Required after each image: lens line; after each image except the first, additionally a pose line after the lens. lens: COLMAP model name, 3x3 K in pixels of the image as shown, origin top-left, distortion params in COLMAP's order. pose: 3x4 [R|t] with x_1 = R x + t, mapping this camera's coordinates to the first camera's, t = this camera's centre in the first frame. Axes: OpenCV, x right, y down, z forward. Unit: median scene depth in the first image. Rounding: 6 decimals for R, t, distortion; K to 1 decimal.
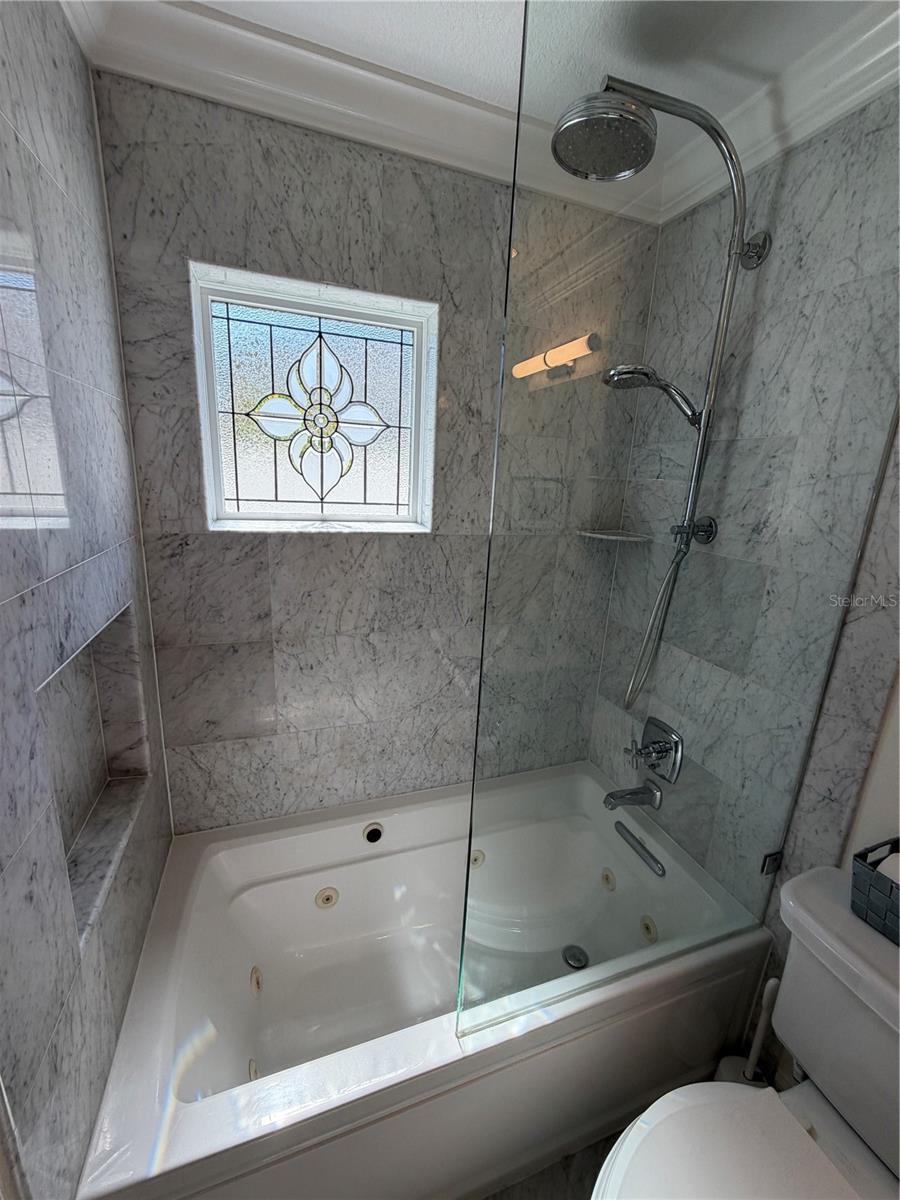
lens RADIAL K [[478.5, 0, 451.2], [0, 478.5, 598.0], [0, 0, 1]] dist [0.000374, -0.000526]
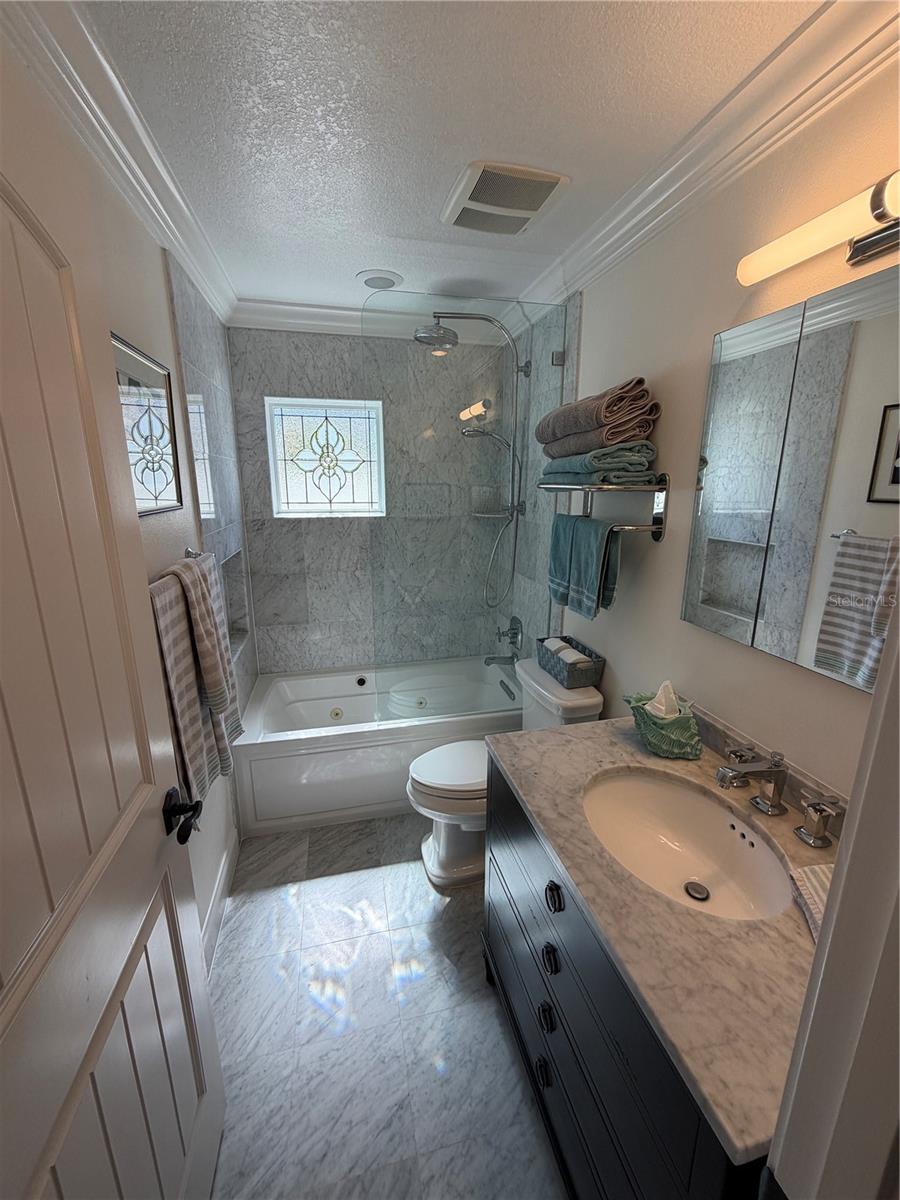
lens RADIAL K [[478.5, 0, 450.4], [0, 478.5, 597.5], [0, 0, 1]] dist [0.000374, -0.000526]
pose [[0.992791, -0.020646, -0.118065, 0.445093], [0.018560, 0.999652, -0.018742, 0.233964], [0.118411, 0.016415, 0.992829, -0.875578]]
